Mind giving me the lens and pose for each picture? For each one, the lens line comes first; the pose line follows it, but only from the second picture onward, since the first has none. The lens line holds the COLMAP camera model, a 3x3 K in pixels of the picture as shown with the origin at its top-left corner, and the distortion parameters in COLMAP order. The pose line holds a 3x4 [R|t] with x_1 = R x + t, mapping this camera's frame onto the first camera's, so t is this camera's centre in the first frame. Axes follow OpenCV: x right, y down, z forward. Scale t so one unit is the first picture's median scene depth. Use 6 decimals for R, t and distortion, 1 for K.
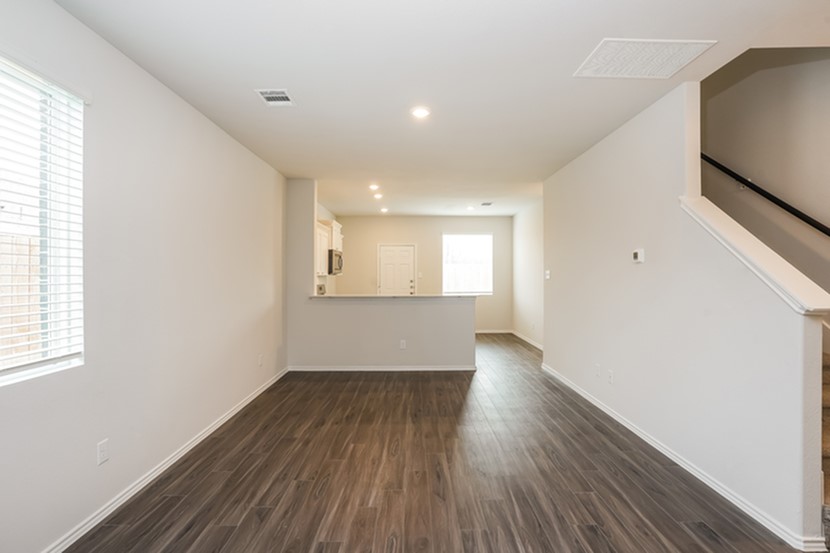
lens RADIAL K [[416.9, 0, 415.0], [0, 416.9, 276.5], [0, 0, 1]] dist [-0.016527, 0.001792]
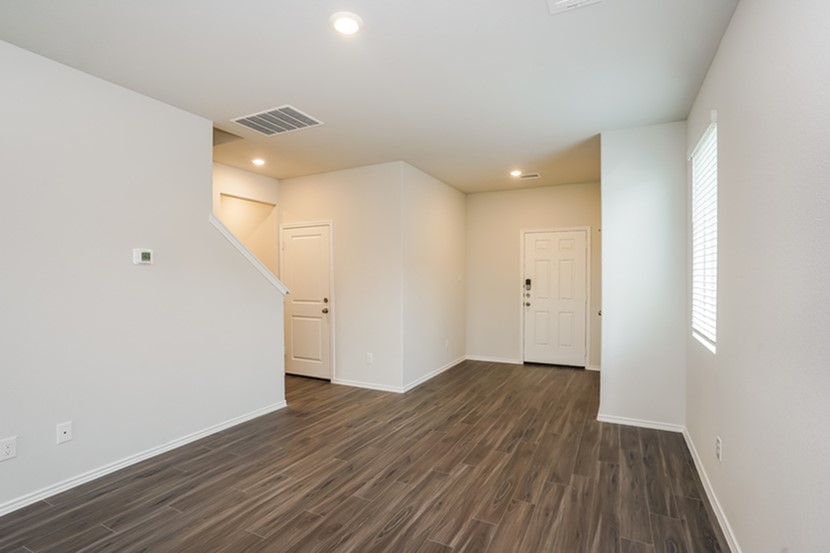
lens RADIAL K [[416.9, 0, 415.0], [0, 416.9, 276.5], [0, 0, 1]] dist [-0.016527, 0.001792]
pose [[-0.893252, 0.006493, 0.449509, -0.484972], [0.006826, 0.999976, -0.000880, -0.003330], [-0.449504, 0.002282, -0.893276, 1.992263]]
